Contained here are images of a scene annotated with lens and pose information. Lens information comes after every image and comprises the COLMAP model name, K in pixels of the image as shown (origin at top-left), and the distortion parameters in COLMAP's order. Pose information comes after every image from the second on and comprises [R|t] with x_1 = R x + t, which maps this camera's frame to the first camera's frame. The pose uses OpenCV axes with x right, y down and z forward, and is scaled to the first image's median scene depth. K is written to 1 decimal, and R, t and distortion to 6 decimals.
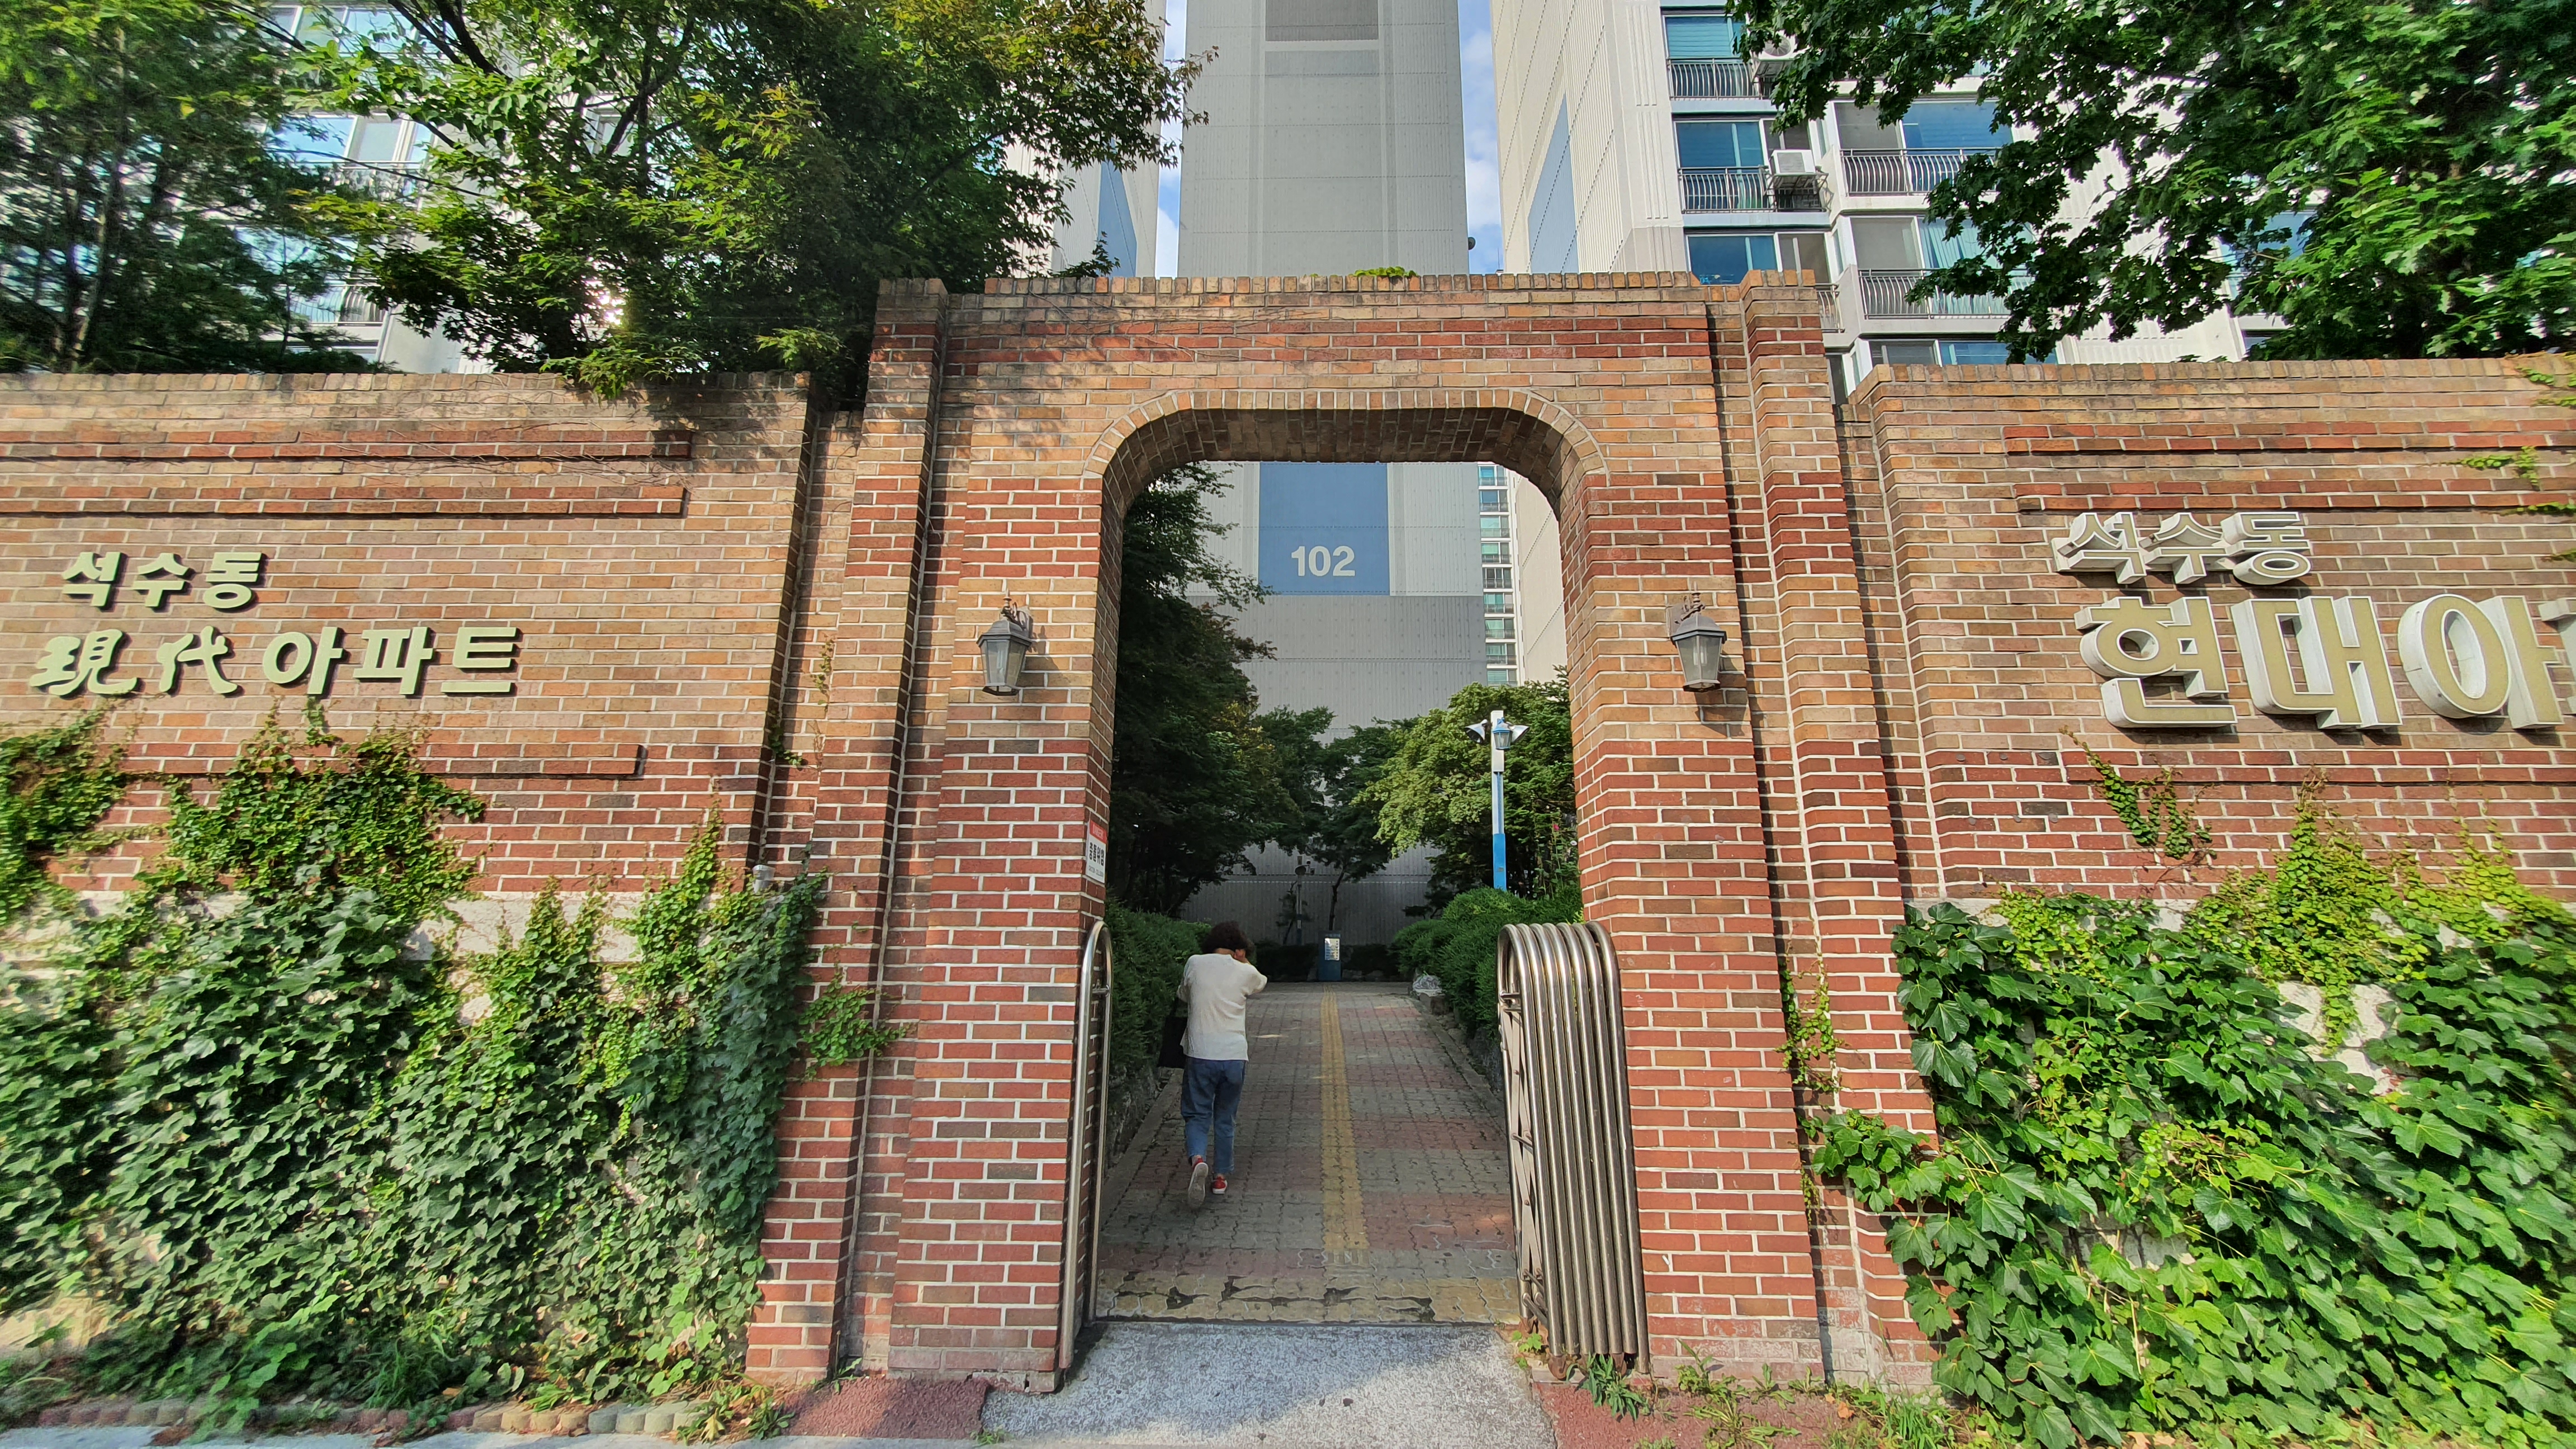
lens RADIAL K [[1034.7, 0, 1288.0], [0, 1034.7, 724.5], [0, 0, 1]] dist [0.010436, 0.000323]
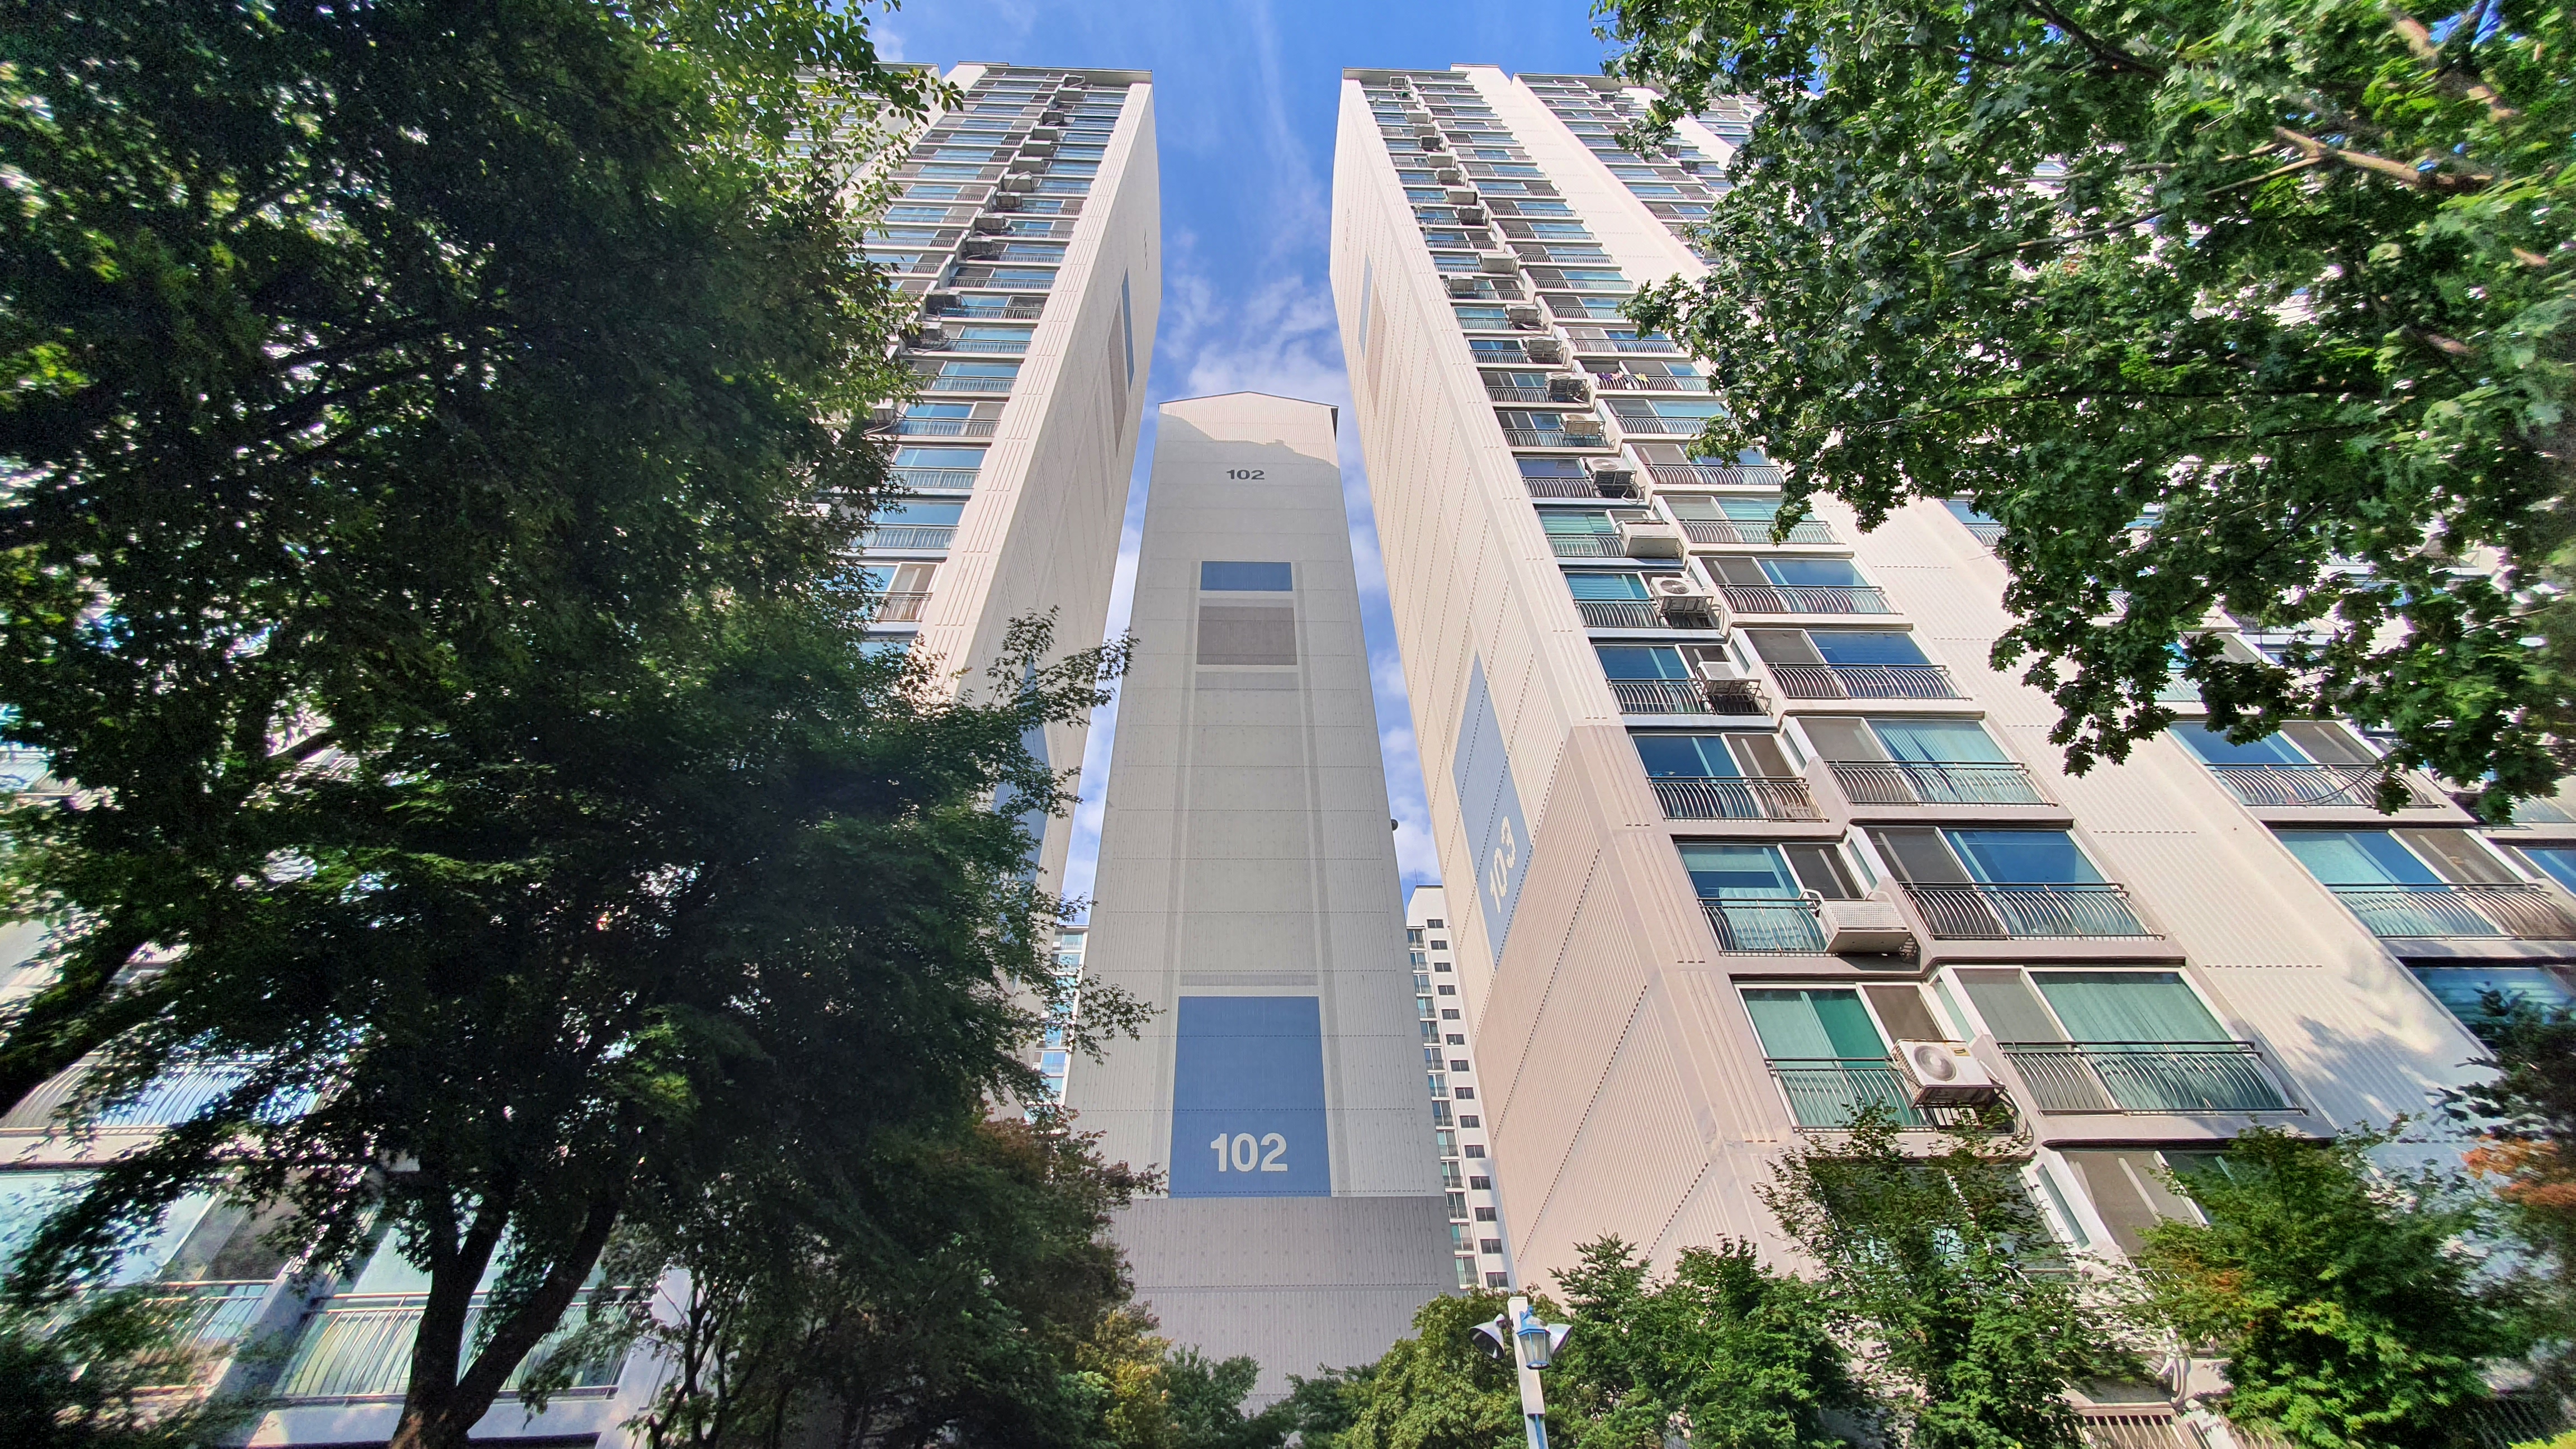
lens RADIAL K [[1034.7, 0, 1288.0], [0, 1034.7, 724.5], [0, 0, 1]] dist [0.010436, 0.000323]
pose [[0.997846, 0.014192, 0.064039, 0.009796], [0.023937, 0.830190, -0.556967, 0.026383], [-0.061069, 0.557300, 0.828062, 0.167713]]
